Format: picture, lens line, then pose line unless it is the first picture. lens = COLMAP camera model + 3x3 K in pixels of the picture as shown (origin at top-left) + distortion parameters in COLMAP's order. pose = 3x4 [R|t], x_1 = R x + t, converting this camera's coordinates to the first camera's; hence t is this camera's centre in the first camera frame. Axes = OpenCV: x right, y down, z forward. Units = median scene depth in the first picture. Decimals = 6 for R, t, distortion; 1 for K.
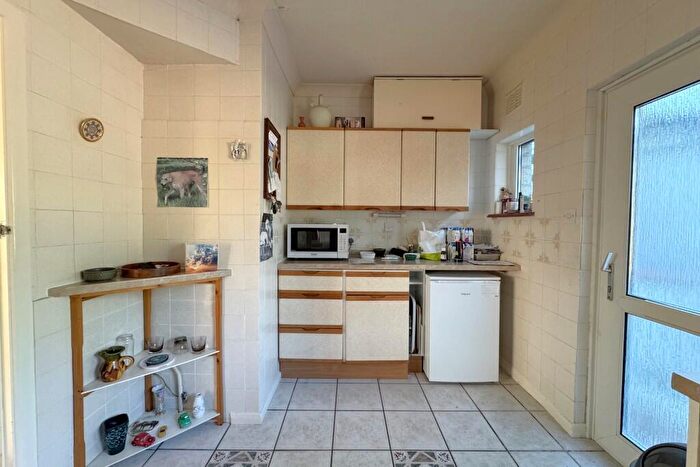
lens RADIAL K [[277.4, 0, 350.0], [0, 277.4, 233.5], [0, 0, 1]] dist [0.000054, -0.000001]
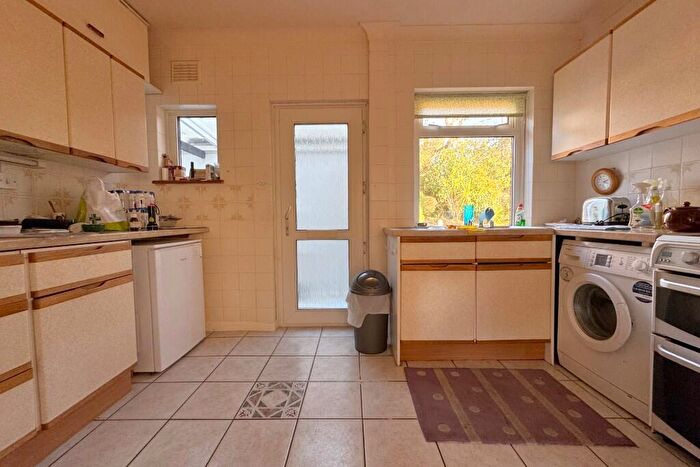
lens RADIAL K [[277.4, 0, 350.0], [0, 277.4, 233.5], [0, 0, 1]] dist [0.000054, -0.000001]
pose [[0.015145, -0.063359, 0.997876, -0.504122], [0.046800, 0.996941, 0.062590, 0.096757], [-0.998789, 0.045752, 0.018064, 0.407144]]
